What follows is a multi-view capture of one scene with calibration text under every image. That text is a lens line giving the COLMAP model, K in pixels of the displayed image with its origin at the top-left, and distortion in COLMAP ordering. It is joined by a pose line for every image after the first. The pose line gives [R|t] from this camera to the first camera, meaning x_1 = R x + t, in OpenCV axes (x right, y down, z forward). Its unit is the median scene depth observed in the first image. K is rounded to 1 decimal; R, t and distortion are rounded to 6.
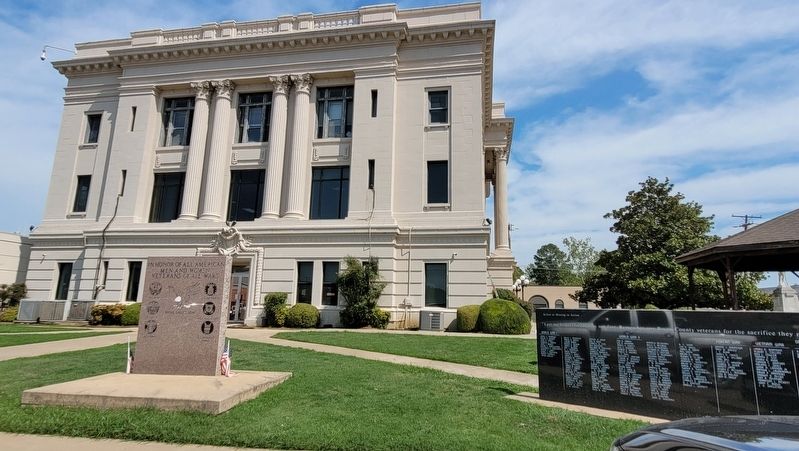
lens RADIAL K [[433.6, 0, 405.4], [0, 433.6, 219.2], [0, 0, 1]] dist [0.013002, -0.007523]
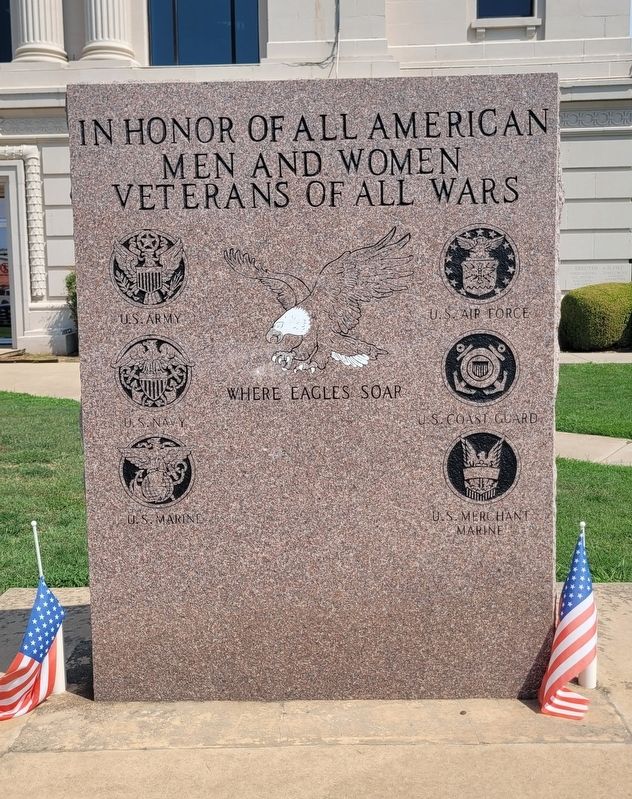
lens RADIAL K [[862.4, 0, 305.9], [0, 862.4, 374.4], [0, 0, 1]] dist [0.021347, 0.000000]
pose [[0.993184, -0.040903, 0.109144, -0.200540], [0.006530, 0.954457, 0.298276, 0.034697], [-0.116374, -0.295530, 0.948219, 0.233687]]
